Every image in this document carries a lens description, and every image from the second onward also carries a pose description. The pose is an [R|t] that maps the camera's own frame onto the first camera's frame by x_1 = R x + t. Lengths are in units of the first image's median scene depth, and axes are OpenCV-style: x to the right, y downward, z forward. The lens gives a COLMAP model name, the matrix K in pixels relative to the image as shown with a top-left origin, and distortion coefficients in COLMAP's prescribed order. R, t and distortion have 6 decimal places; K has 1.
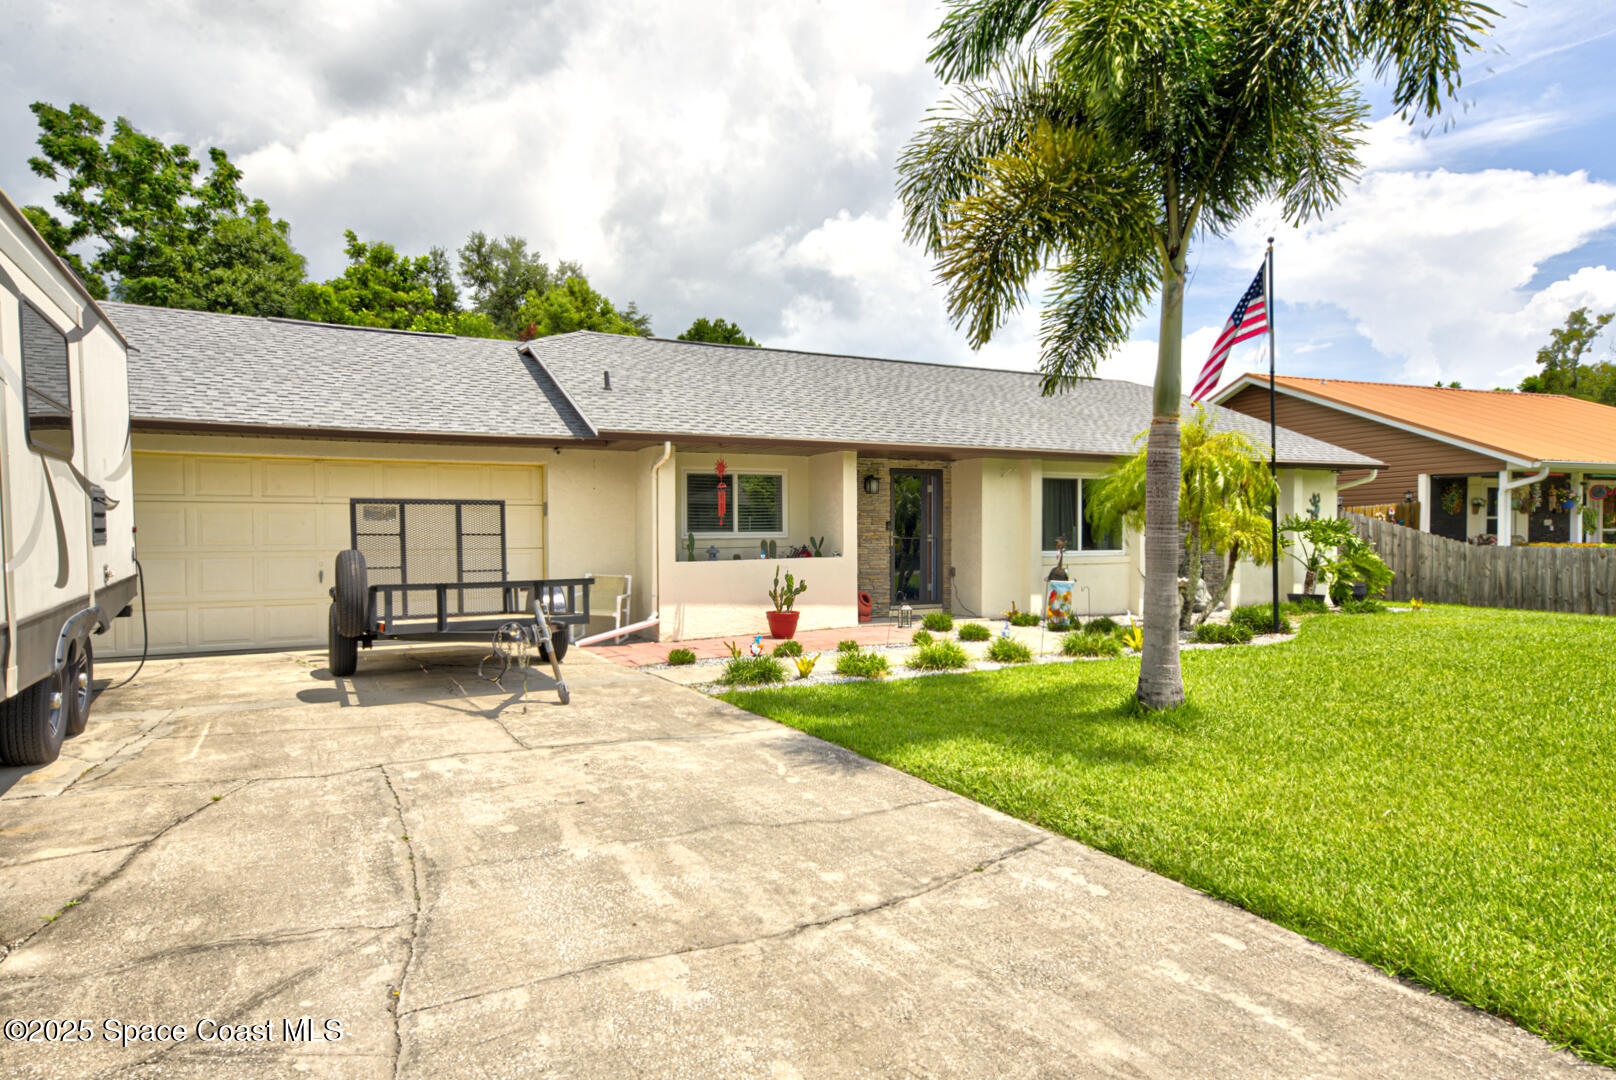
lens RADIAL K [[947.8, 0, 795.9], [0, 947.8, 533.1], [0, 0, 1]] dist [0.061639, 0.004038]
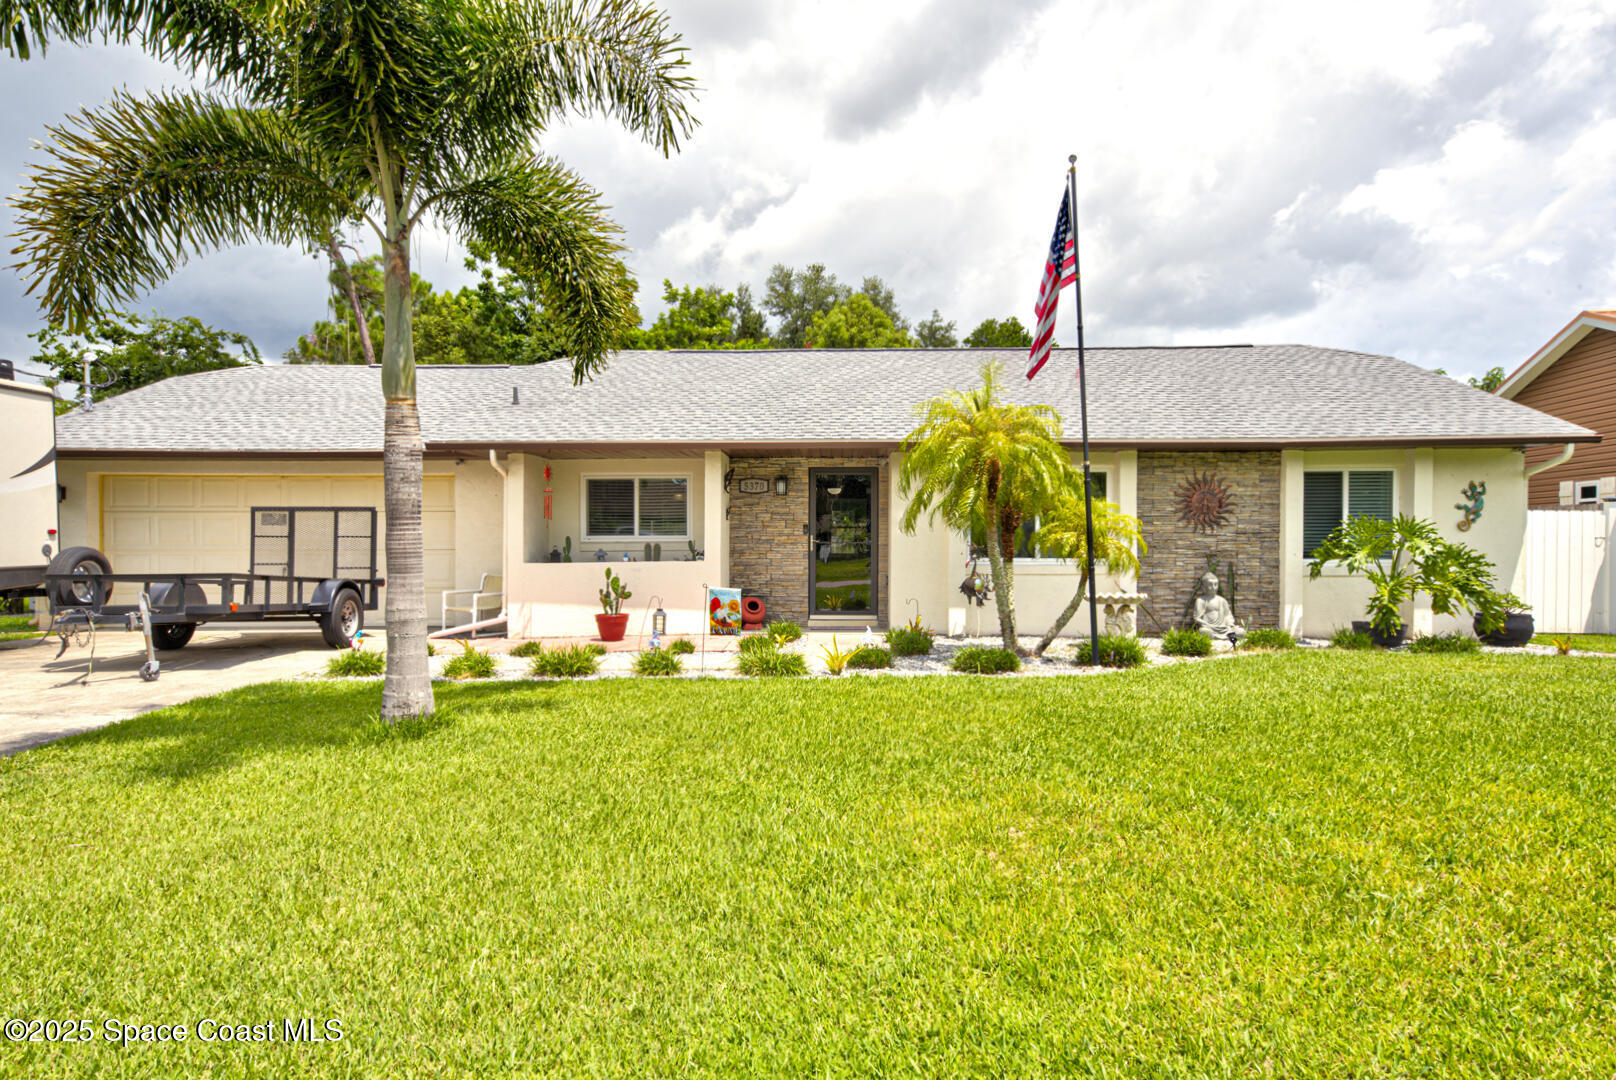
lens RADIAL K [[947.8, 0, 805.2], [0, 947.8, 546.5], [0, 0, 1]] dist [0.061639, 0.004038]
pose [[0.881404, 0.003979, -0.472346, 0.545360], [-0.003054, 0.999992, 0.002724, 0.006675], [0.472352, -0.000958, 0.881409, 0.176129]]
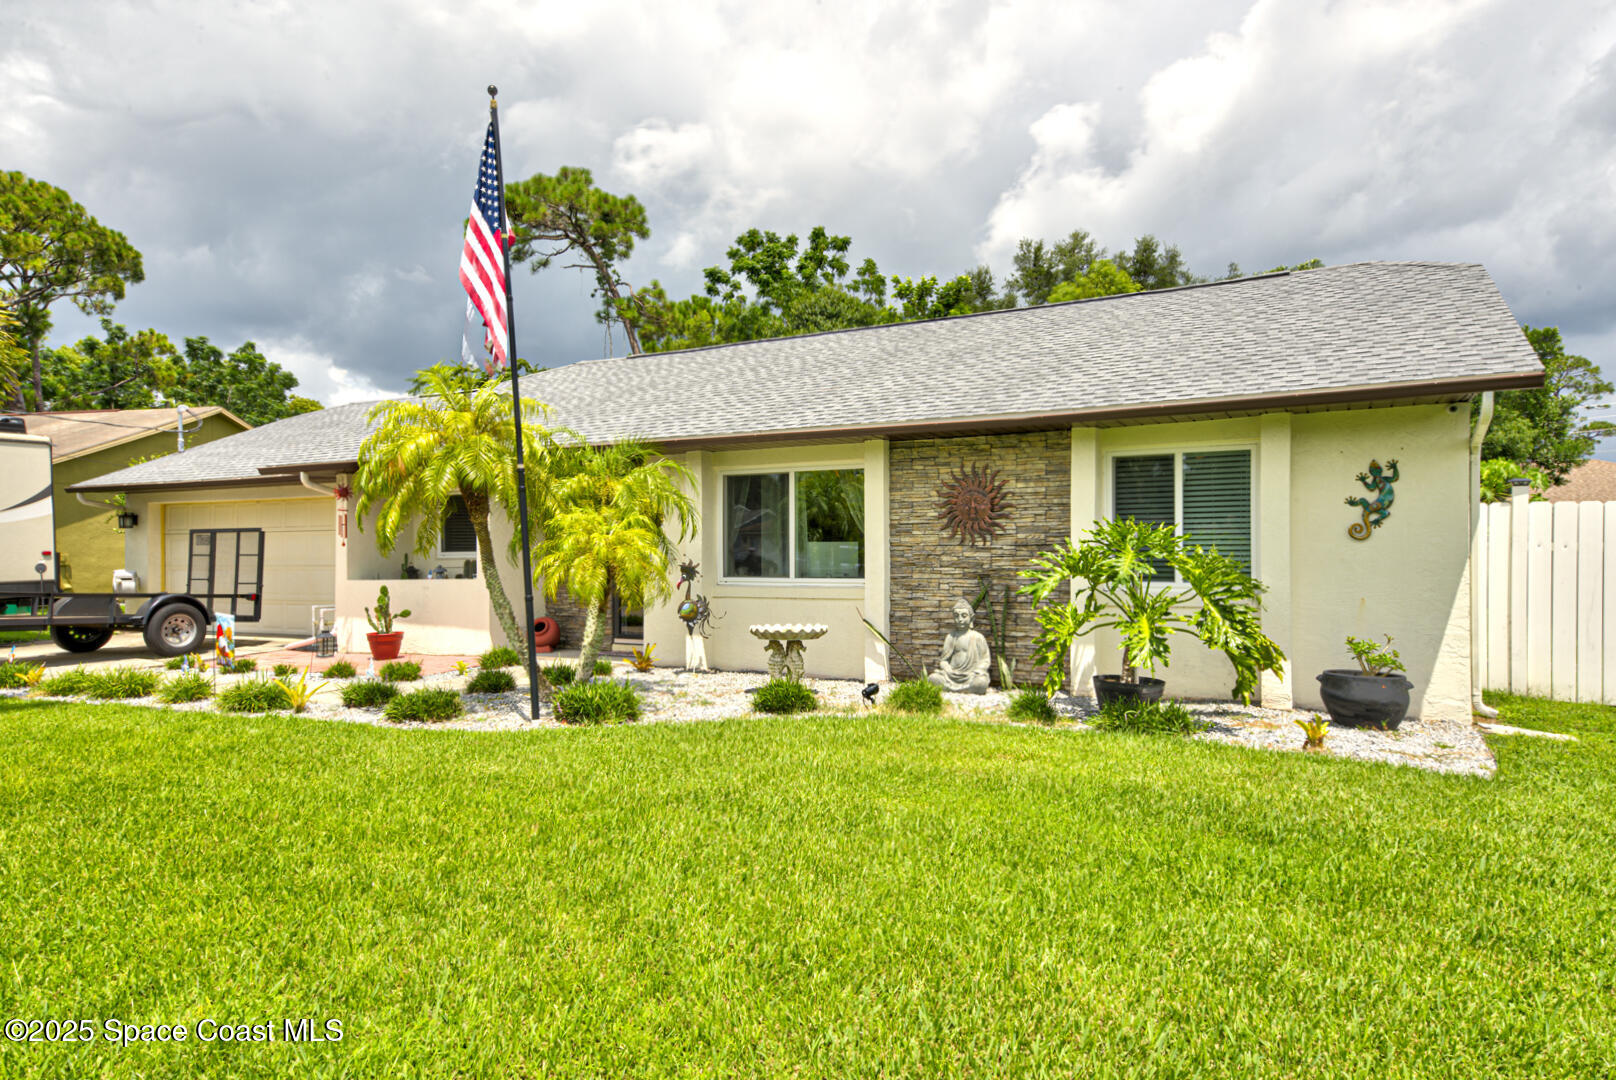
lens RADIAL K [[983.2, 0, 806.1], [0, 983.2, 543.4], [0, 0, 1]] dist [0.053172, 0.008449]
pose [[0.583029, -0.005786, -0.812431, 0.929532], [0.005354, 0.999980, -0.003280, -0.004288], [0.812434, -0.002437, 0.583048, 0.636944]]
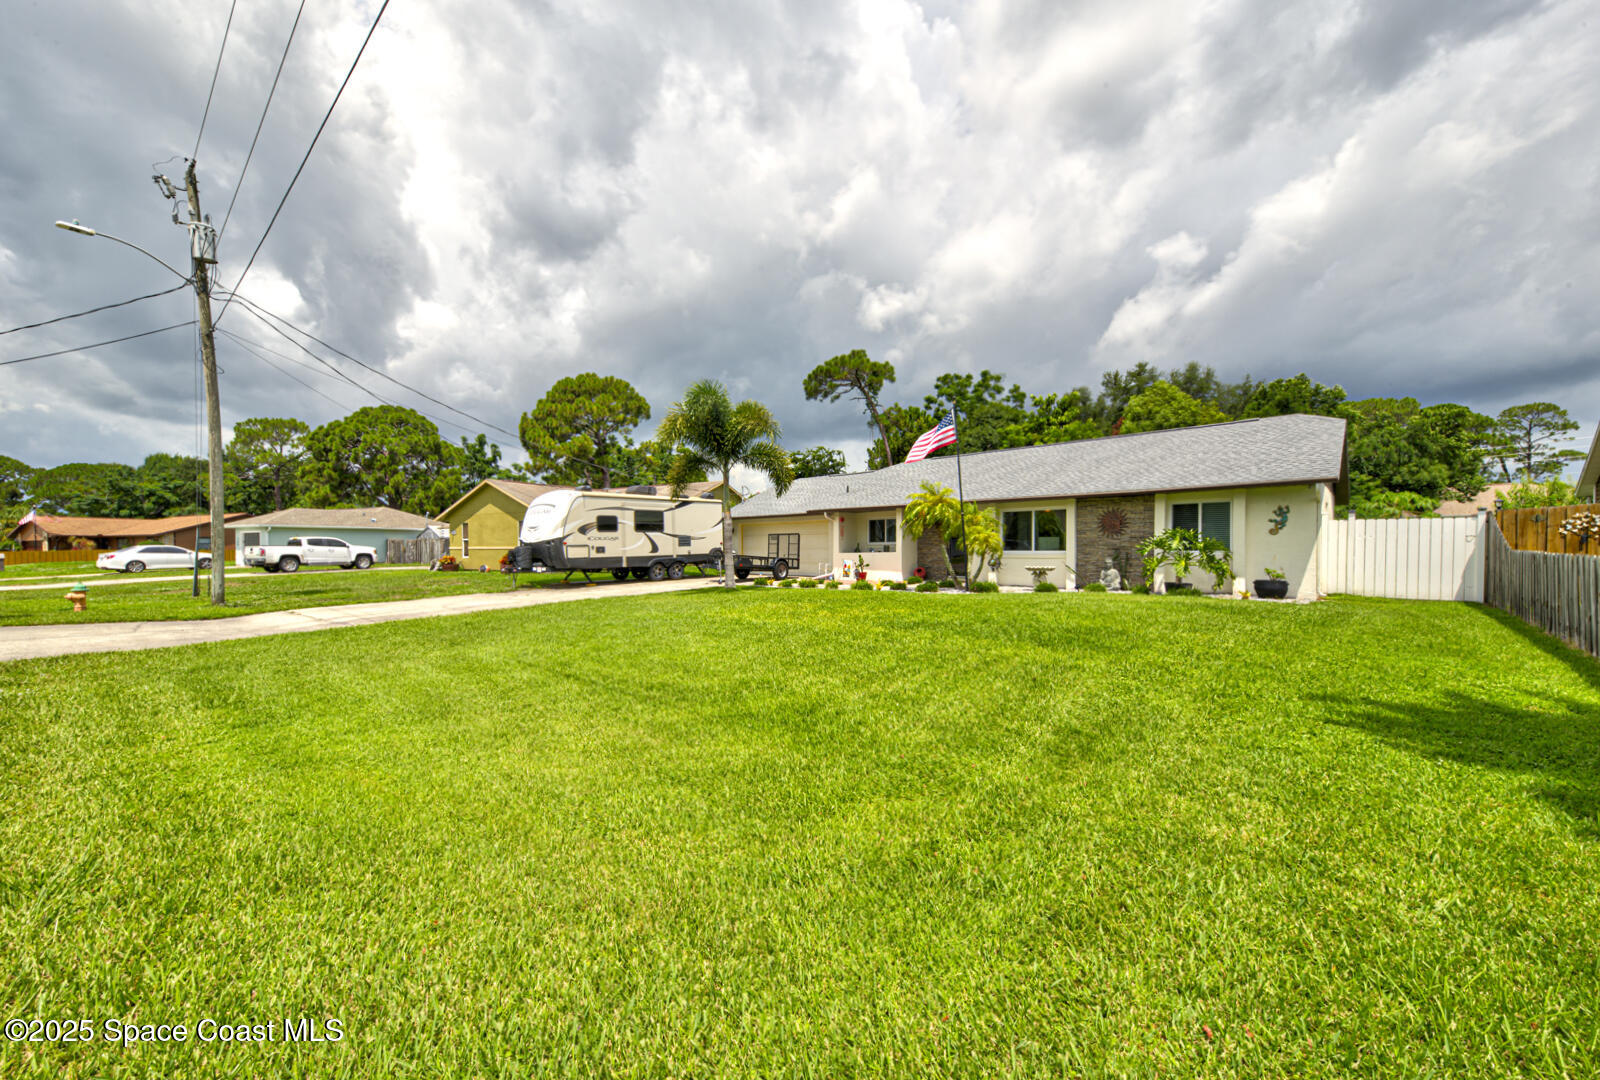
lens RADIAL K [[596.3, 0, 790.8], [0, 596.3, 552.6], [0, 0, 1]] dist [0.023161, 0.000403]
pose [[0.361161, 0.009709, -0.932453, 1.262319], [0.006811, 0.999892, 0.013049, 0.004440], [0.932479, -0.011064, 0.361056, 0.175860]]
